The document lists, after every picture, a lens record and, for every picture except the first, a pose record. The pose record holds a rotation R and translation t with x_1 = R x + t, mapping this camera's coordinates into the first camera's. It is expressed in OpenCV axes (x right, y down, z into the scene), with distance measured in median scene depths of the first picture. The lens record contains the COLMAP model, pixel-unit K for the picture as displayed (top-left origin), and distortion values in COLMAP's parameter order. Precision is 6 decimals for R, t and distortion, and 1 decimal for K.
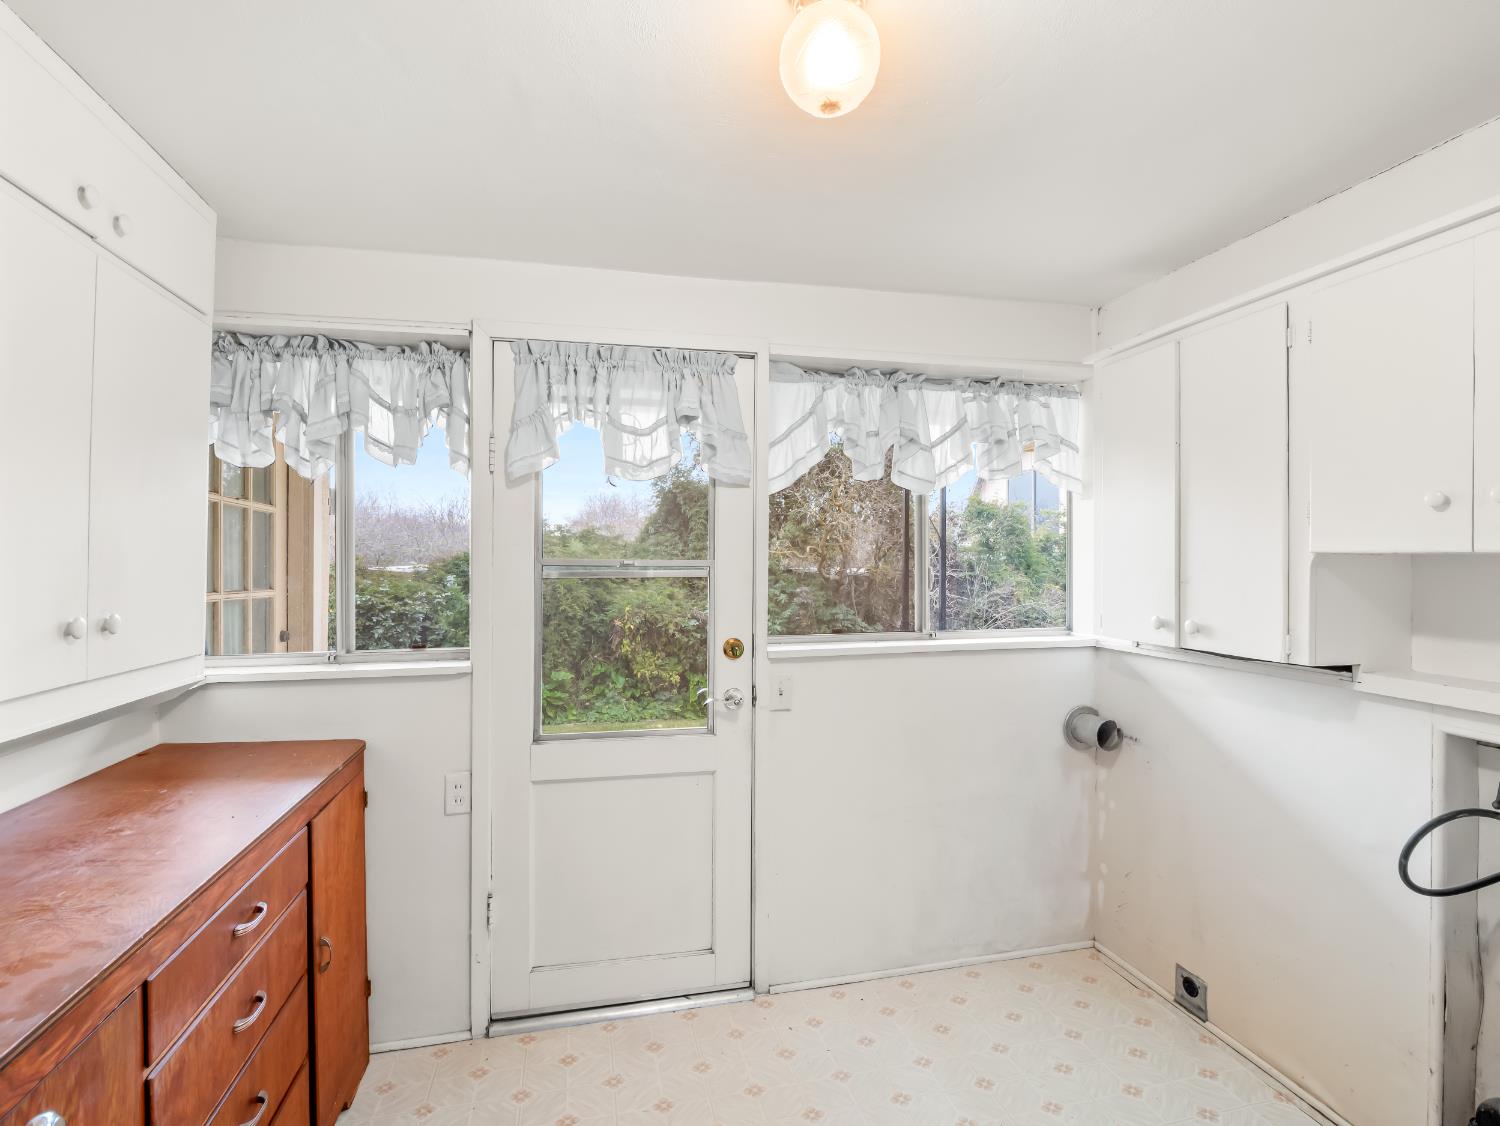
lens RADIAL K [[732.1, 0, 750.0], [0, 732.1, 563.0], [0, 0, 1]] dist [-0.000289, -0.013503]
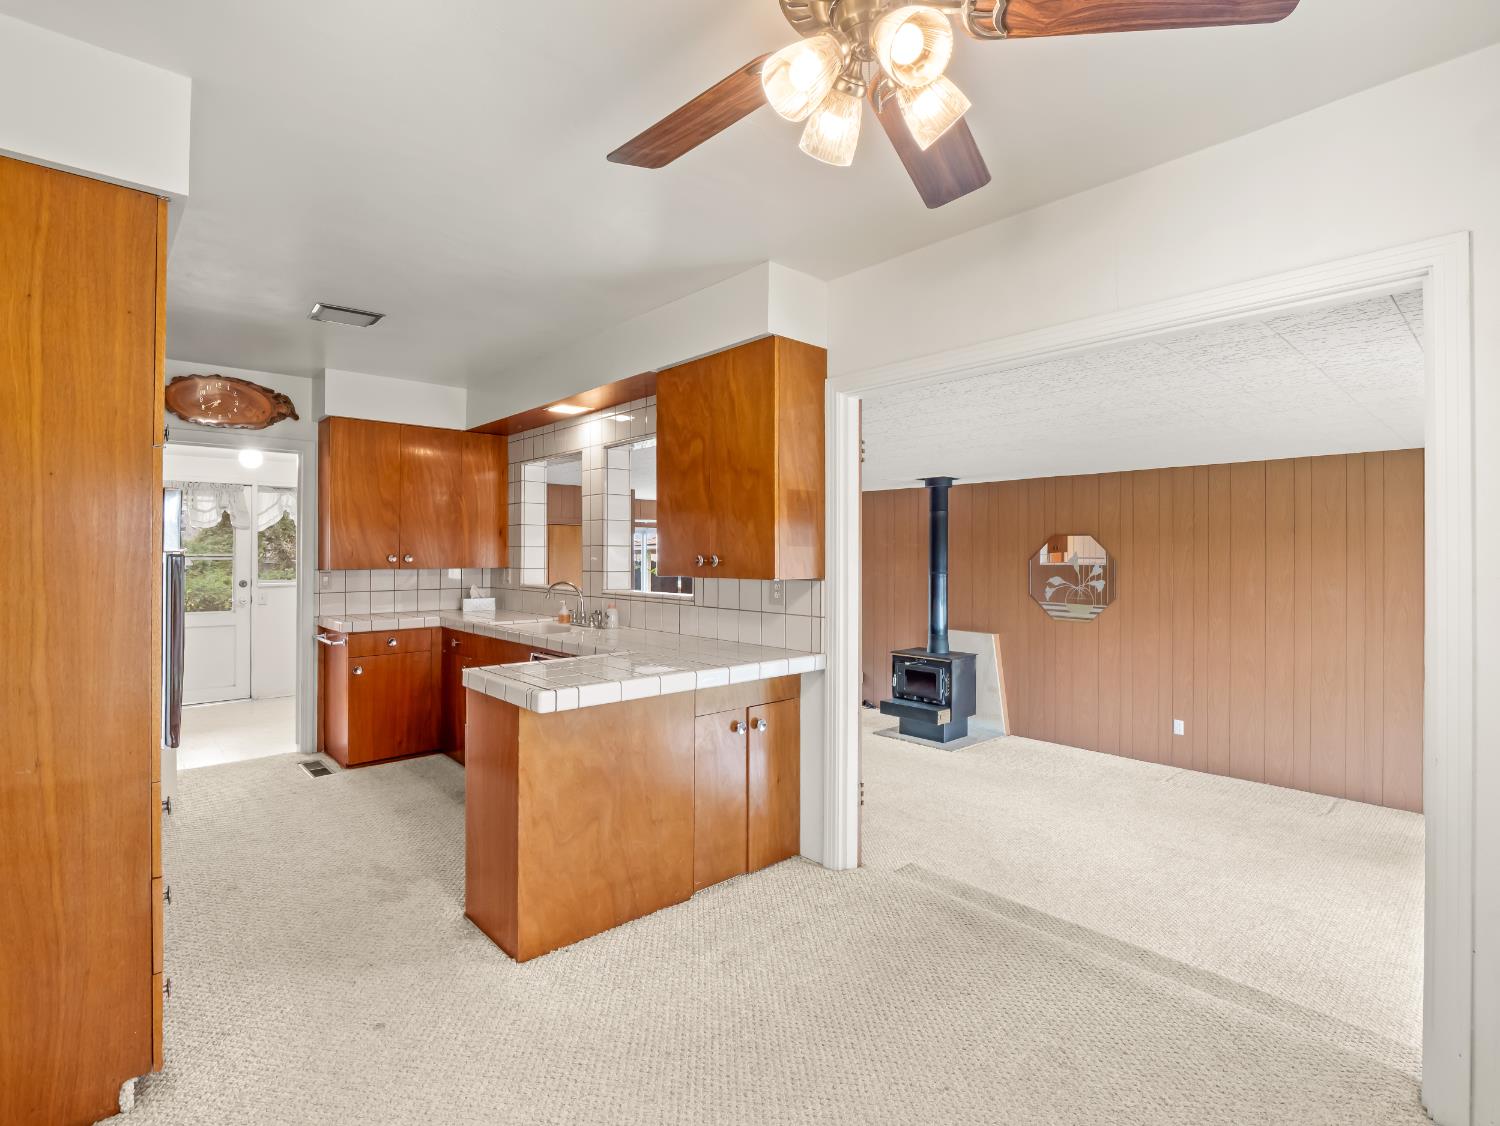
lens RADIAL K [[742.6, 0, 758.4], [0, 742.6, 552.4], [0, 0, 1]] dist [-0.001394, -0.013205]
pose [[0.875284, -0.001932, 0.483605, 0.357798], [0.006268, 0.999953, -0.007349, 0.024955], [-0.483569, 0.009464, 0.875255, -2.649182]]
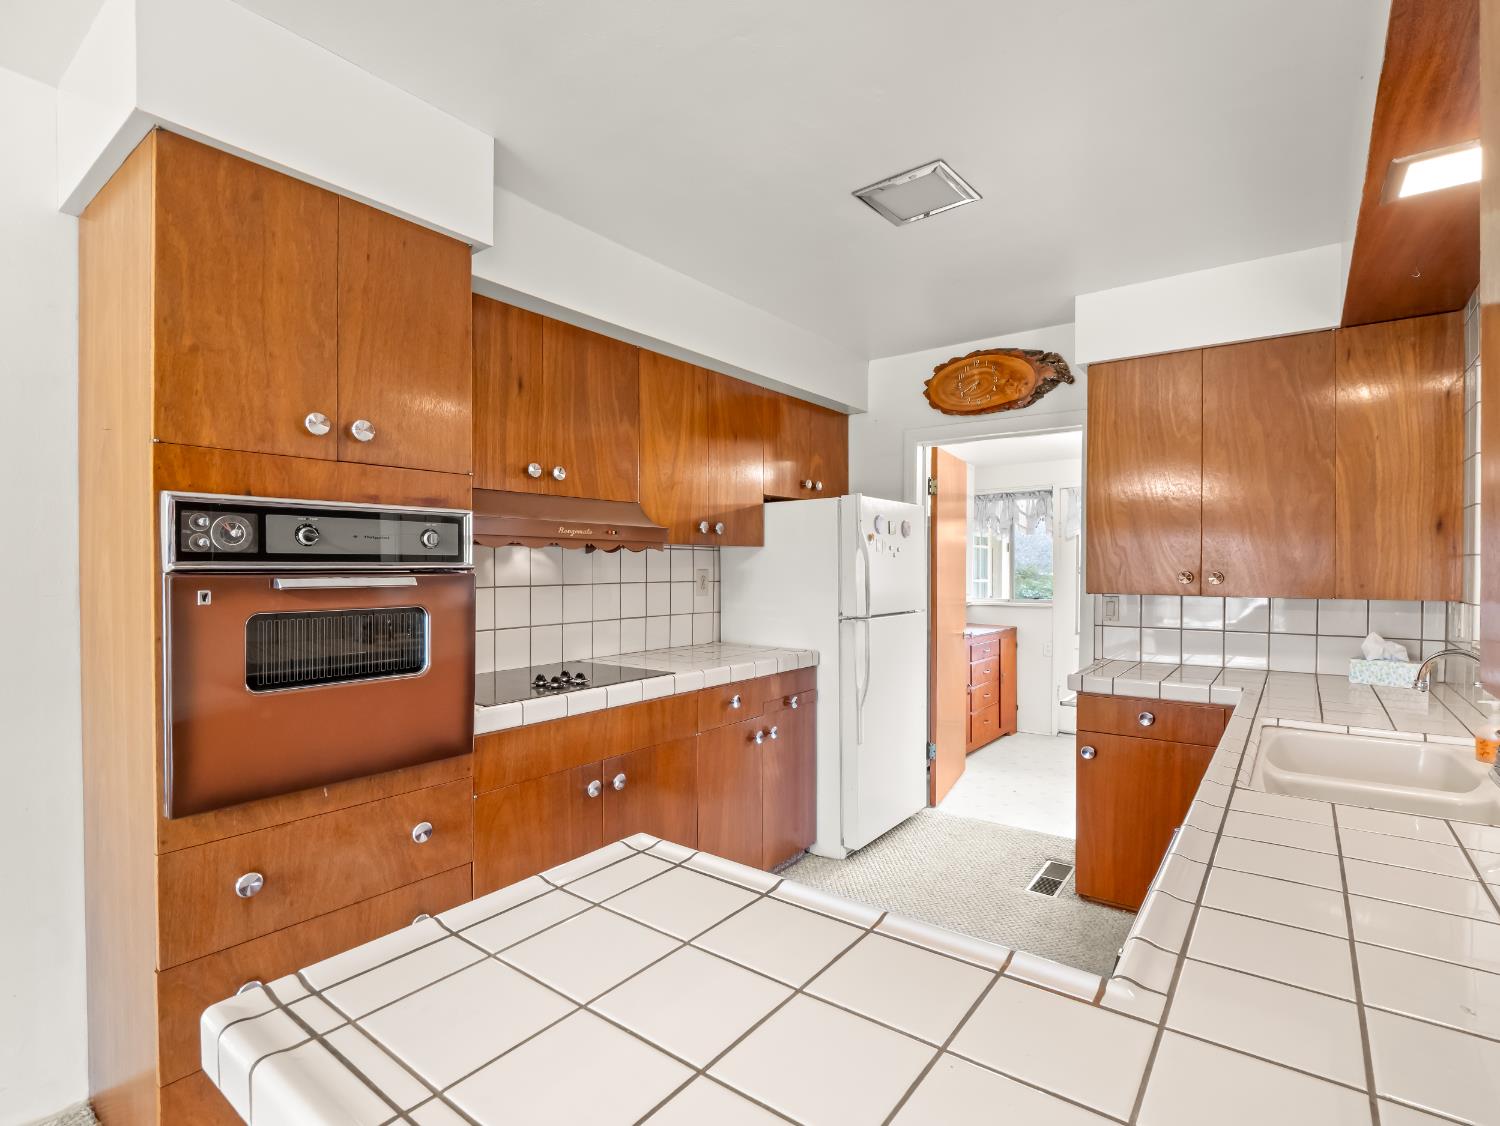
lens RADIAL K [[742.2, 0, 717.8], [0, 742.2, 568.7], [0, 0, 1]] dist [-0.000145, -0.013427]
pose [[0.615237, 0.002692, -0.788338, 1.000666], [-0.005175, 0.999986, -0.000625, 0.009186], [0.788325, 0.004464, 0.615243, -1.651240]]
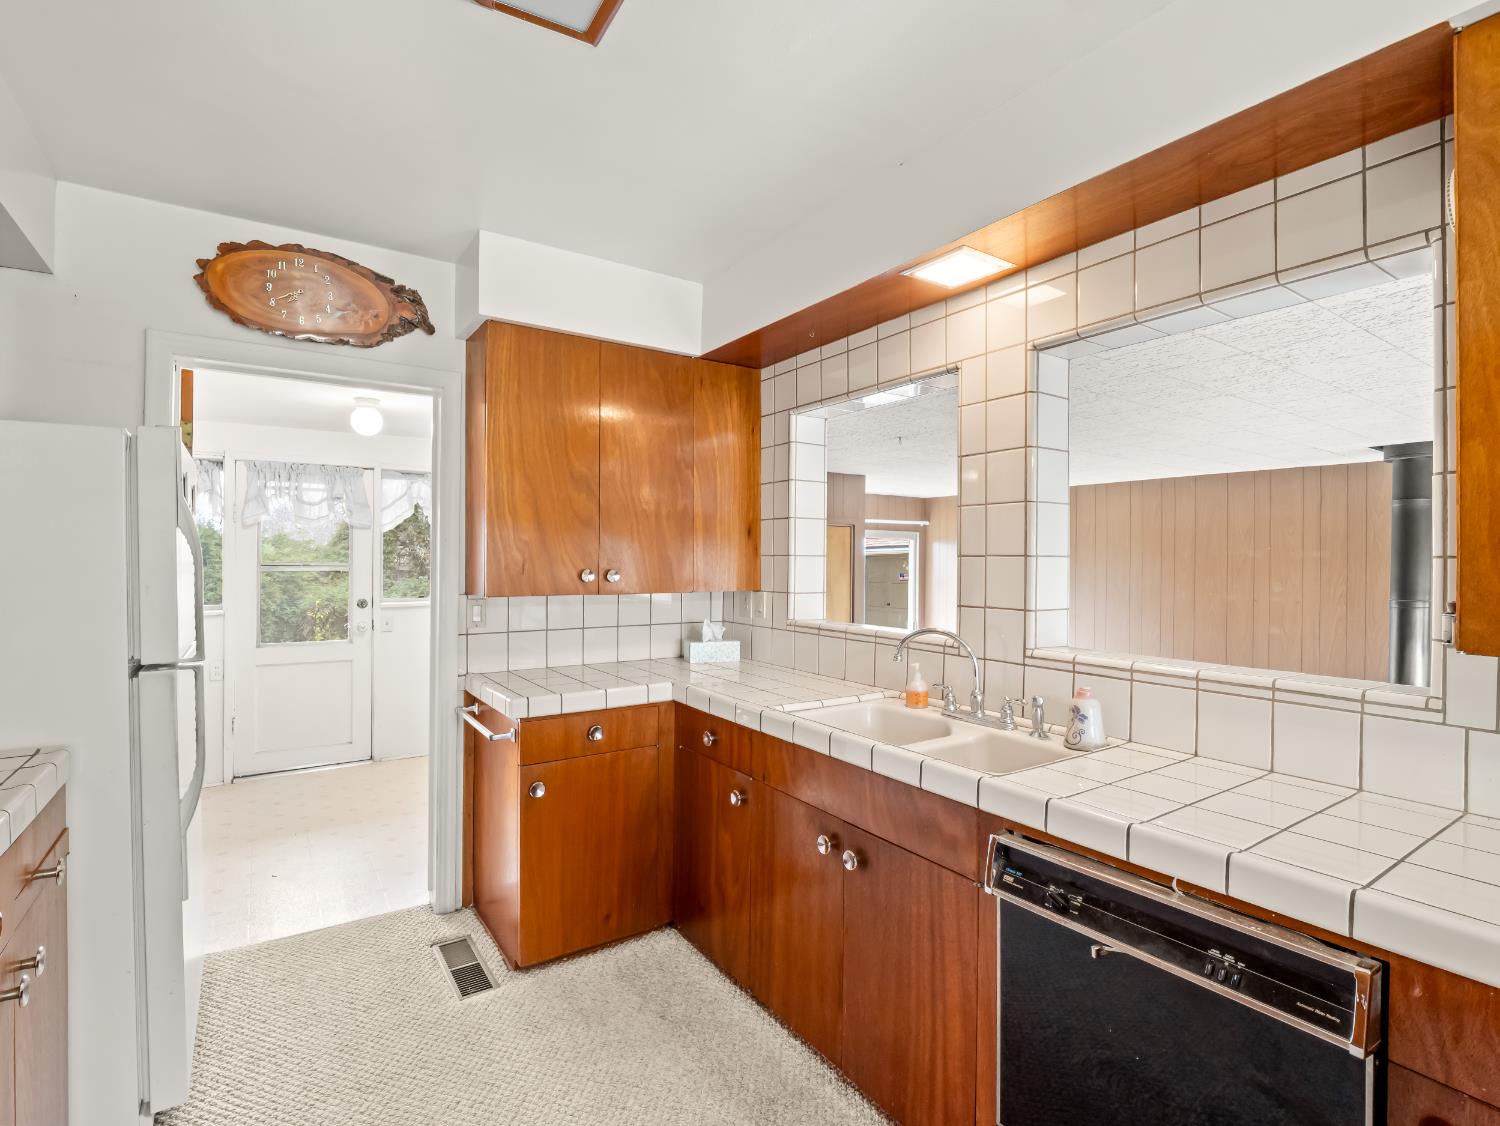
lens RADIAL K [[732.1, 0, 750.0], [0, 732.1, 563.0], [0, 0, 1]] dist [-0.000289, -0.013503]
pose [[0.936642, 0.000615, 0.350288, 0.295579], [-0.000152, 0.999999, -0.001349, -0.000401], [-0.350289, 0.001211, 0.936641, -1.441798]]
